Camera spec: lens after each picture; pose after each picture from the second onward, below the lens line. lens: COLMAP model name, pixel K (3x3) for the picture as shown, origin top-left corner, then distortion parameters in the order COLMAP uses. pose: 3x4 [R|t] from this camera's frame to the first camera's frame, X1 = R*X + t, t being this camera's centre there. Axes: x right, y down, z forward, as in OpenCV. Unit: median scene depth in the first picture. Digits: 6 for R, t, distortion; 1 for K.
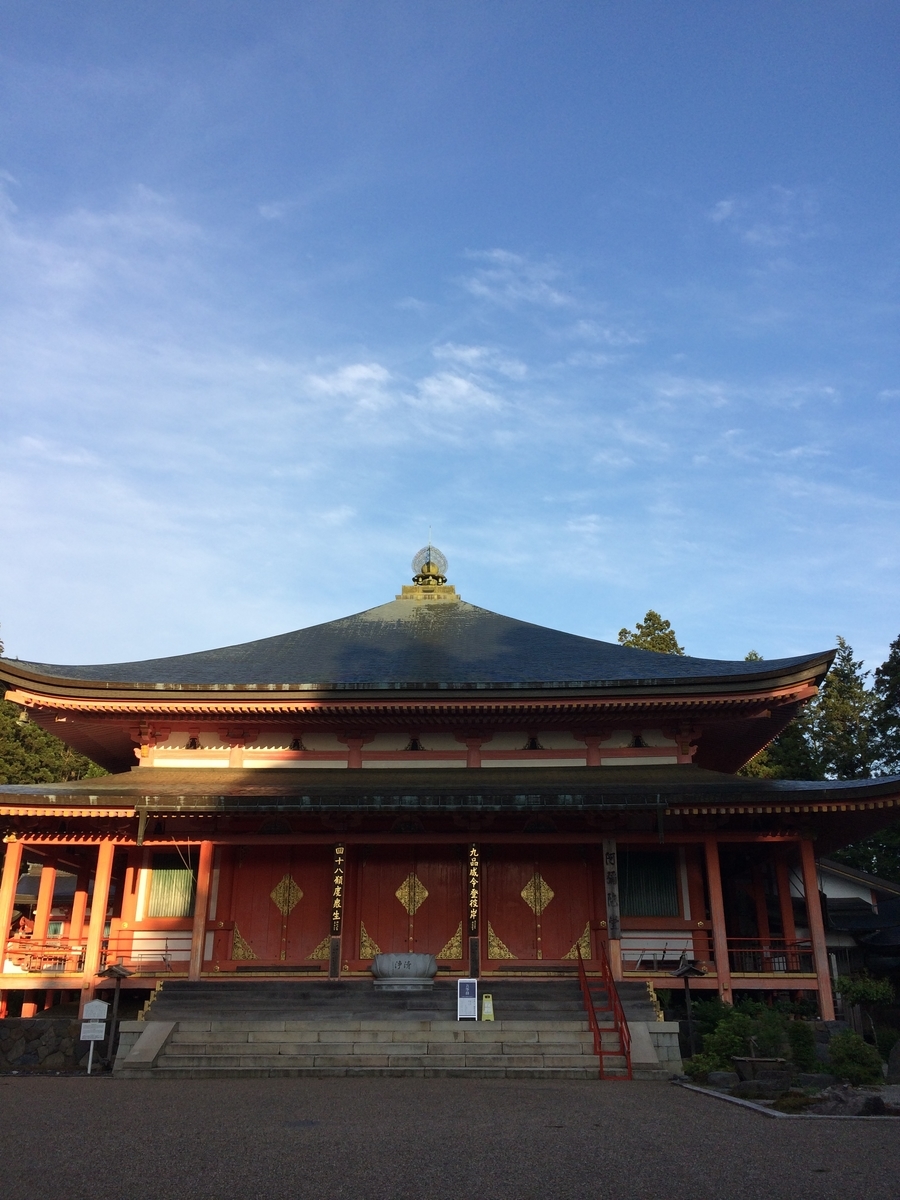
lens RADIAL K [[1014.9, 0, 450.0], [0, 1014.9, 600.0], [0, 0, 1]] dist [0.096580, -0.131490]
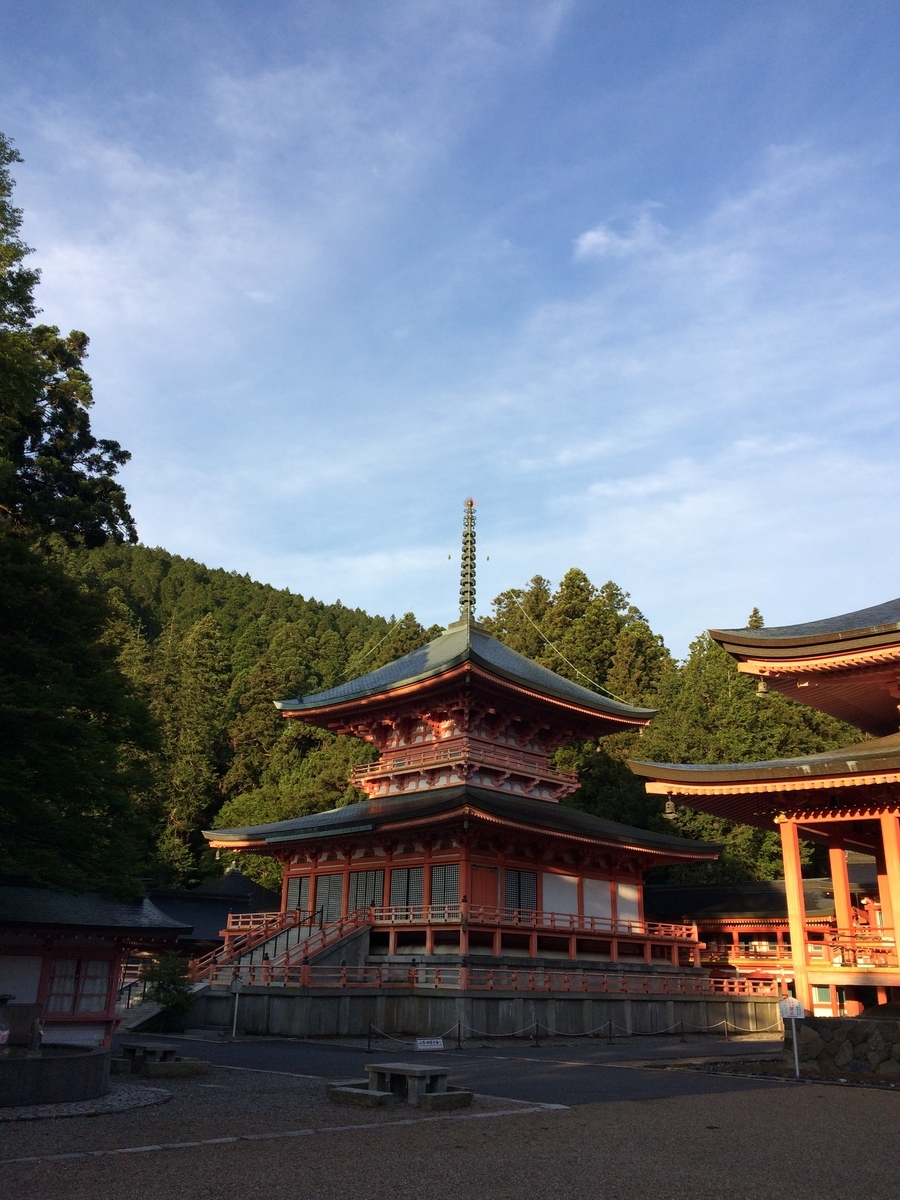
lens RADIAL K [[1004.8, 0, 409.0], [0, 1004.8, 567.3], [0, 0, 1]] dist [0.053024, -0.121508]
pose [[0.707231, -0.240170, -0.664938, -0.010161], [0.224342, 0.968159, -0.111080, 0.040328], [0.670444, -0.070614, 0.738593, 0.129790]]
